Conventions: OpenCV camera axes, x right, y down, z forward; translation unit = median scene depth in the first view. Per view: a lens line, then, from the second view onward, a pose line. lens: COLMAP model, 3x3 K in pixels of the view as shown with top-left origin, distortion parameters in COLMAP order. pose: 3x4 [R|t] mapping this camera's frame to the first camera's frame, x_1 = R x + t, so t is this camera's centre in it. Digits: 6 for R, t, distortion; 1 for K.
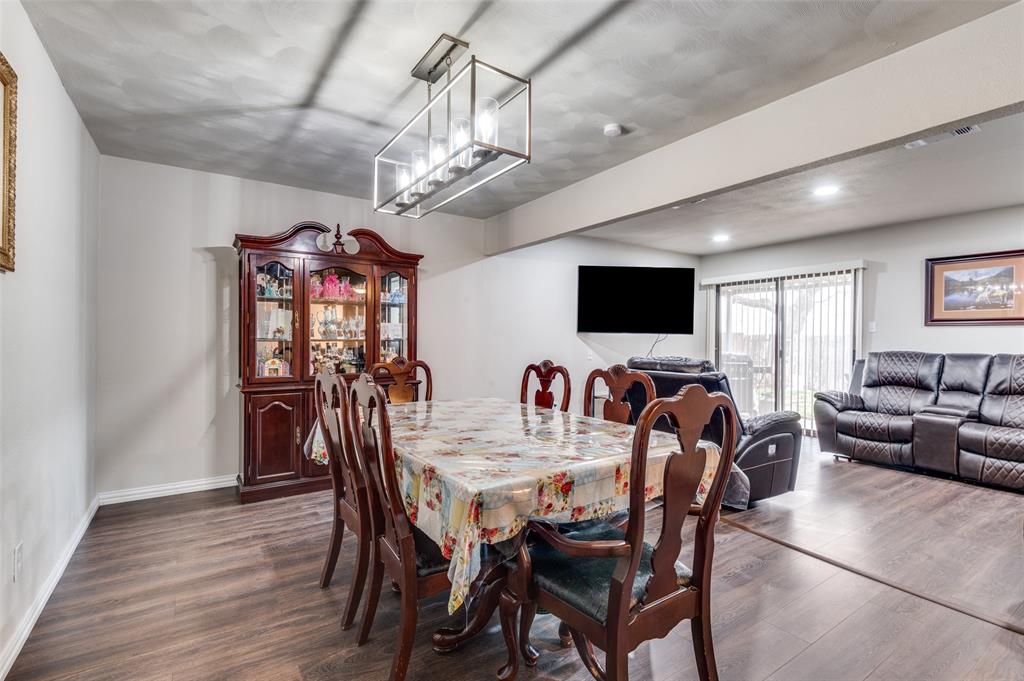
lens RADIAL K [[472.4, 0, 512.4], [0, 472.4, 344.4], [0, 0, 1]] dist [-0.000162, -0.003791]
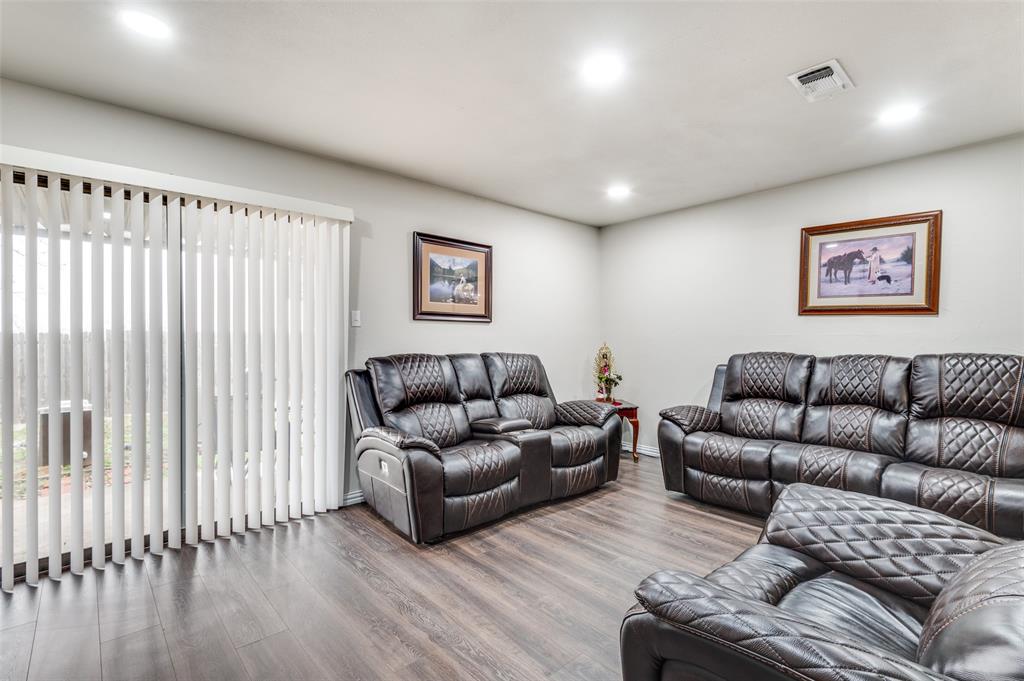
lens RADIAL K [[472.4, 0, 507.1], [0, 472.4, 340.6], [0, 0, 1]] dist [-0.000162, -0.003791]
pose [[-0.151181, -0.013135, 0.988419, 0.099420], [0.006571, 0.999876, 0.014293, -0.015494], [-0.988484, 0.008656, -0.151076, 1.016836]]
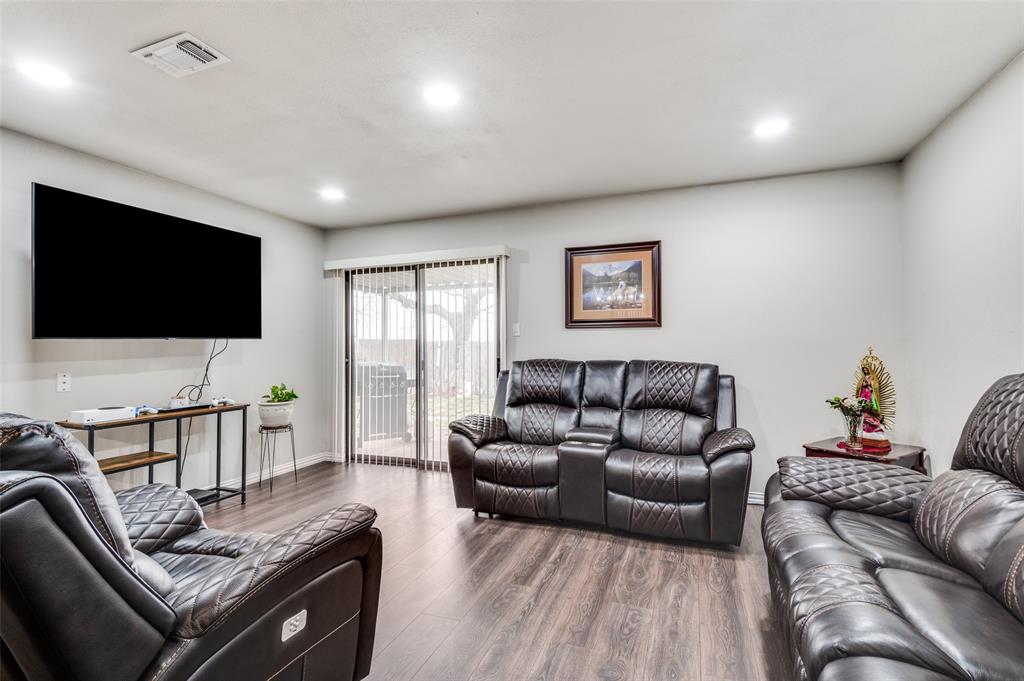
lens RADIAL K [[472.4, 0, 517.2], [0, 472.4, 347.6], [0, 0, 1]] dist [-0.000162, -0.003791]
pose [[0.807835, -0.014369, 0.589233, 0.328398], [0.019650, 0.999804, -0.002559, -0.004509], [-0.589080, 0.013646, 0.807959, 0.394421]]
